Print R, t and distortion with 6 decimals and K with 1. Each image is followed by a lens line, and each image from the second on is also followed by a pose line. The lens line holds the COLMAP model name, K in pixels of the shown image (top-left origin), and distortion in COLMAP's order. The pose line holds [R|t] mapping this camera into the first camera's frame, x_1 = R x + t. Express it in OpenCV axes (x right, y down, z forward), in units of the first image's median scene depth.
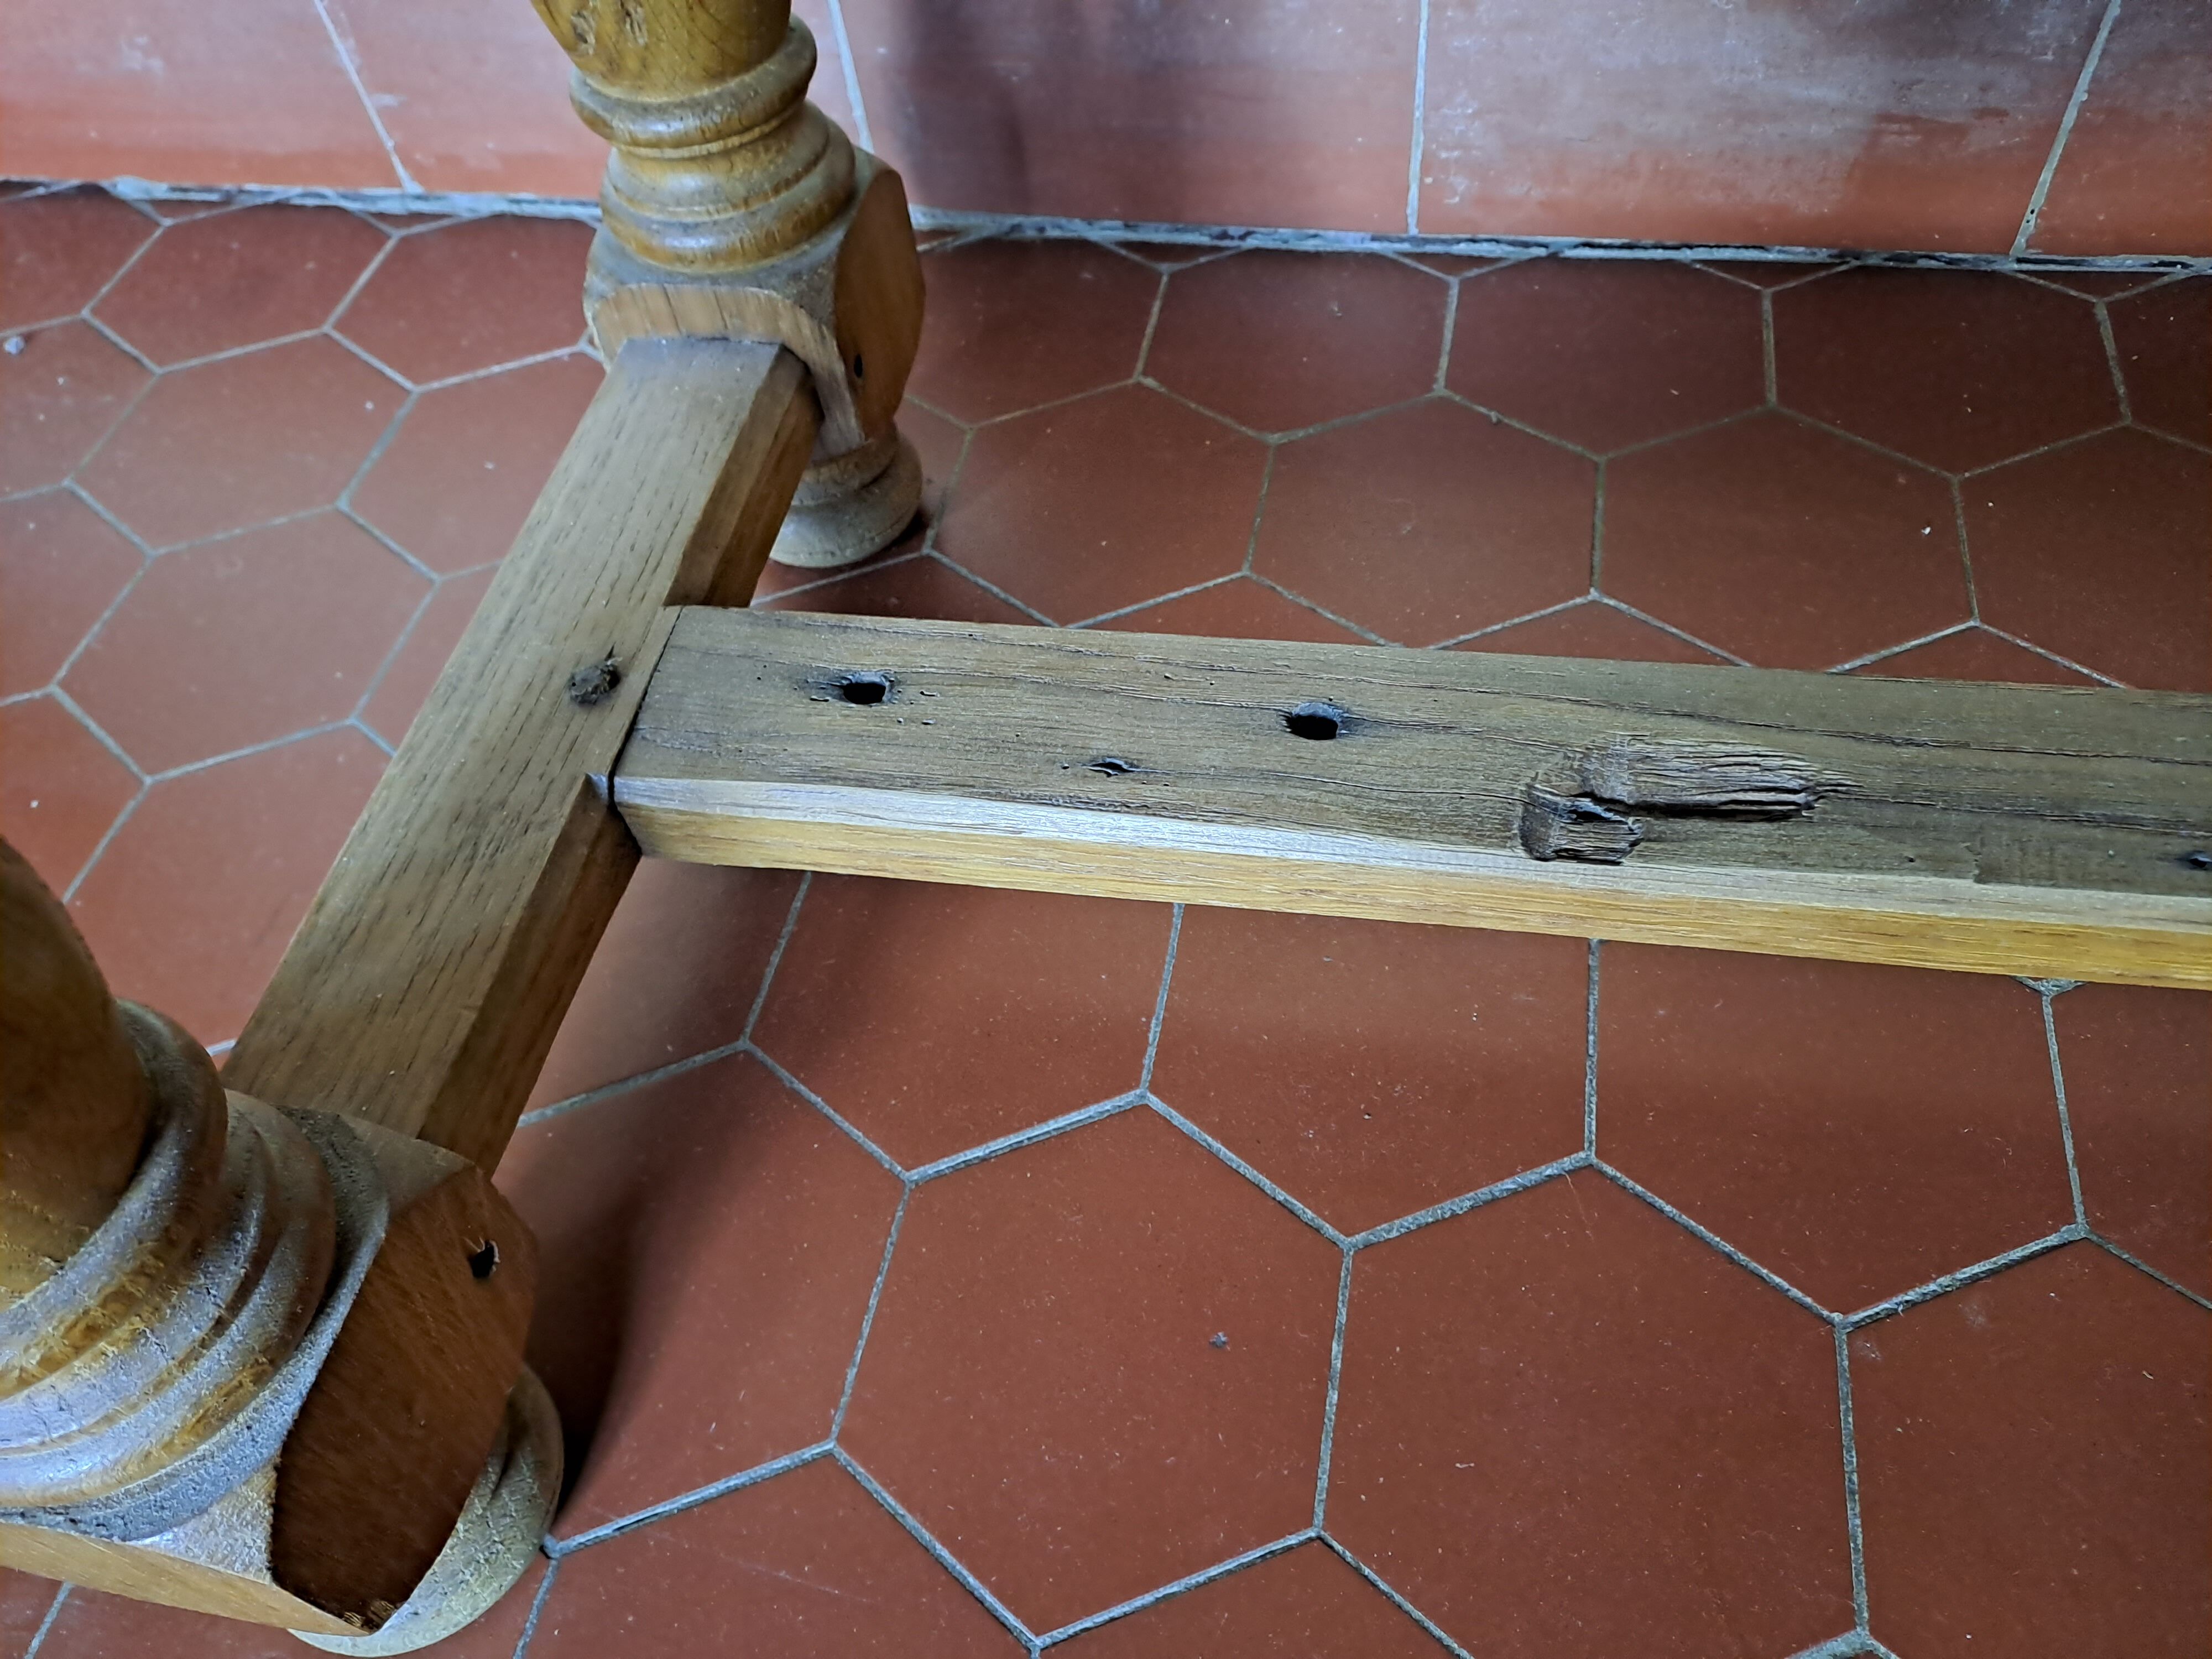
lens RADIAL K [[1666.7, 0, 1120.7], [0, 1666.7, 836.3], [0, 0, 1]] dist [0.021586, -0.006176]
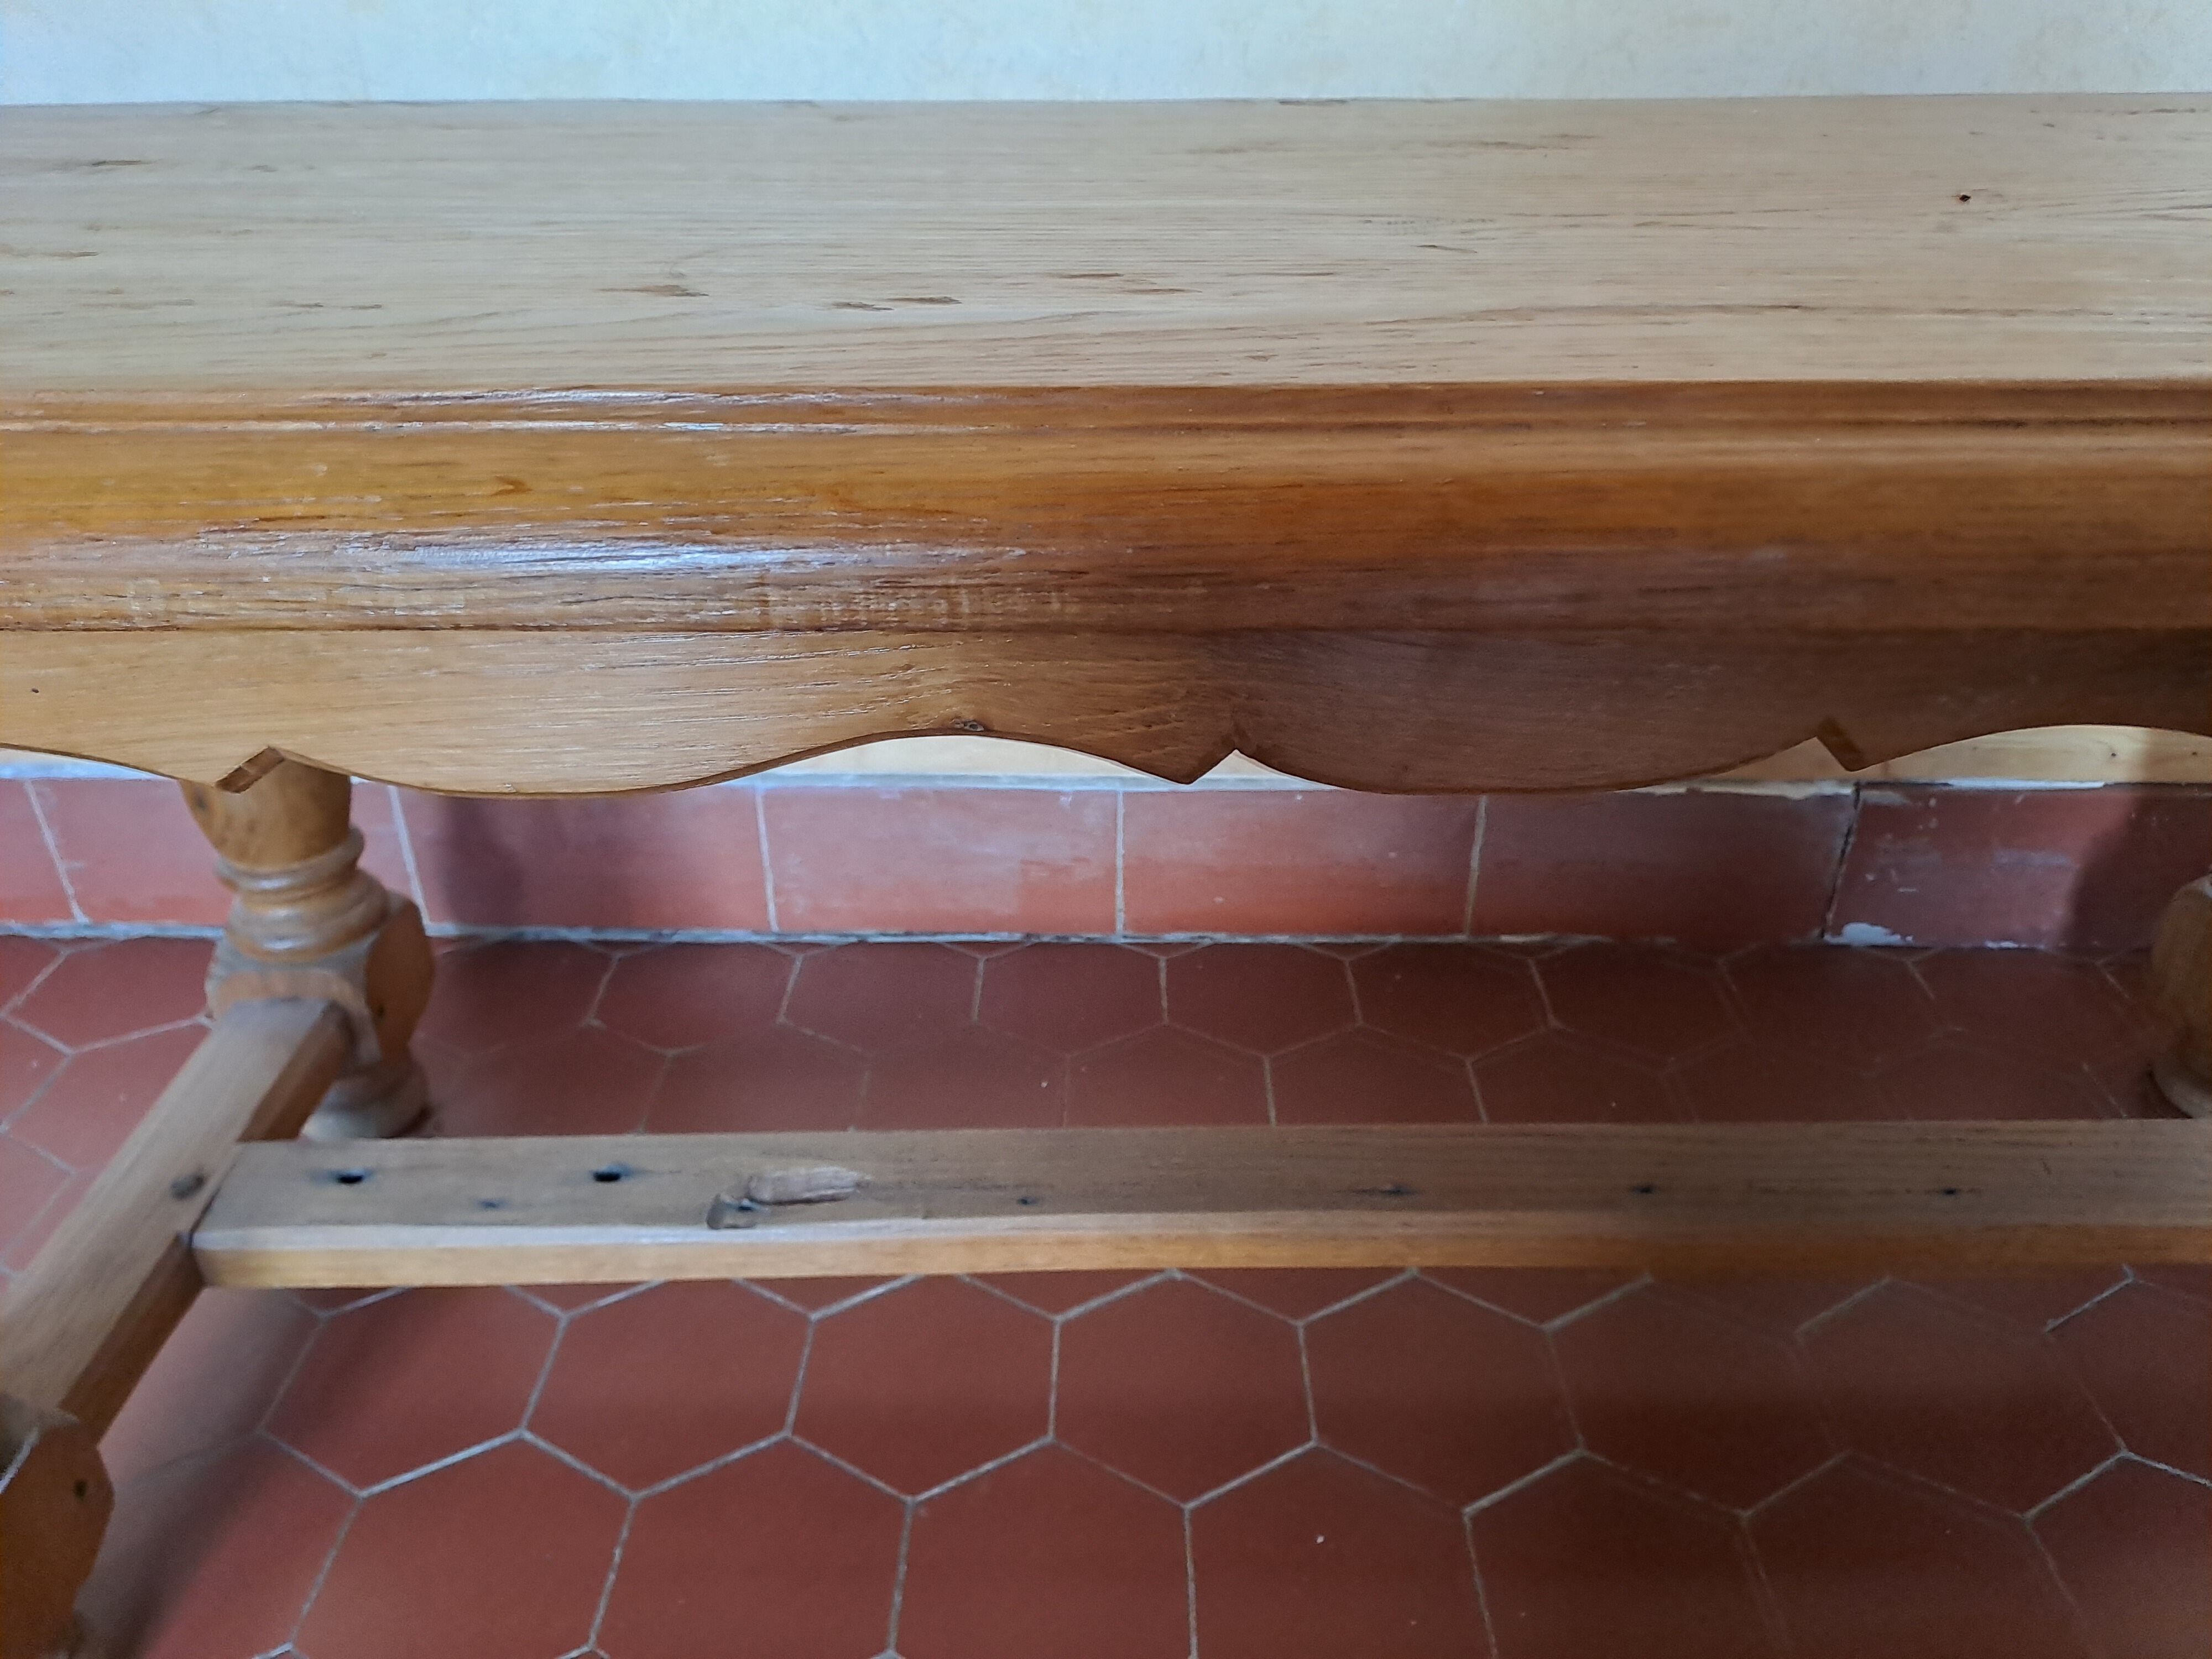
lens RADIAL K [[1651.4, 0, 1111.9], [0, 1651.4, 808.1], [0, 0, 1]] dist [0.092962, -0.164317]
pose [[0.979437, -0.010252, 0.201490, 0.232786], [0.092546, 0.910265, -0.403551, 0.285525], [-0.179272, 0.413899, 0.892496, -0.734265]]
